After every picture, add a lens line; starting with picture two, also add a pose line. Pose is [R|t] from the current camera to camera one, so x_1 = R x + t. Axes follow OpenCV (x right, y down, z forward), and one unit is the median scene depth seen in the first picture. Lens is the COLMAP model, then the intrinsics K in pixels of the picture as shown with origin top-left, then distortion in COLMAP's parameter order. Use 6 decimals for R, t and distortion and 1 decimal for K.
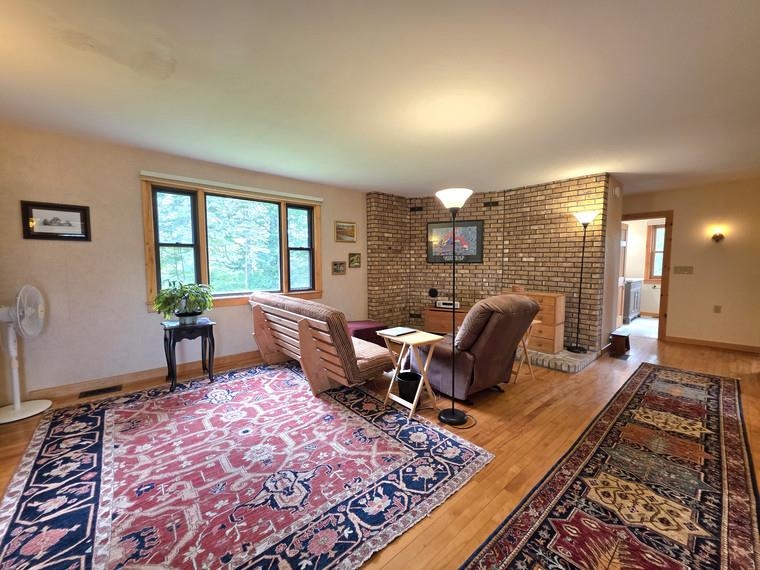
lens RADIAL K [[305.6, 0, 376.3], [0, 305.6, 281.7], [0, 0, 1]] dist [0.001098, -0.000180]
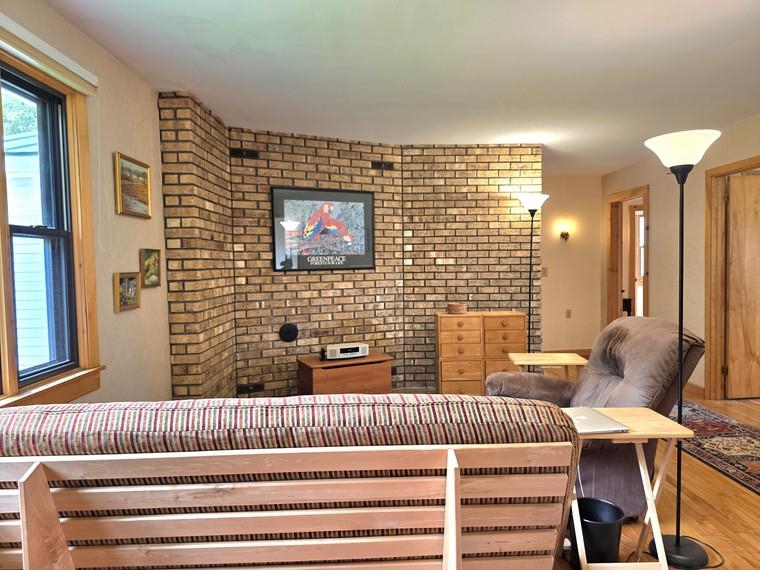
lens RADIAL K [[514.2, 0, 381.9], [0, 514.2, 289.7], [0, 0, 1]] dist [0.032393, -0.013201]
pose [[0.631258, -0.051952, 0.773831, -0.392705], [0.069354, 0.997538, 0.010395, -0.033085], [-0.772466, 0.047107, 0.633307, 0.412106]]
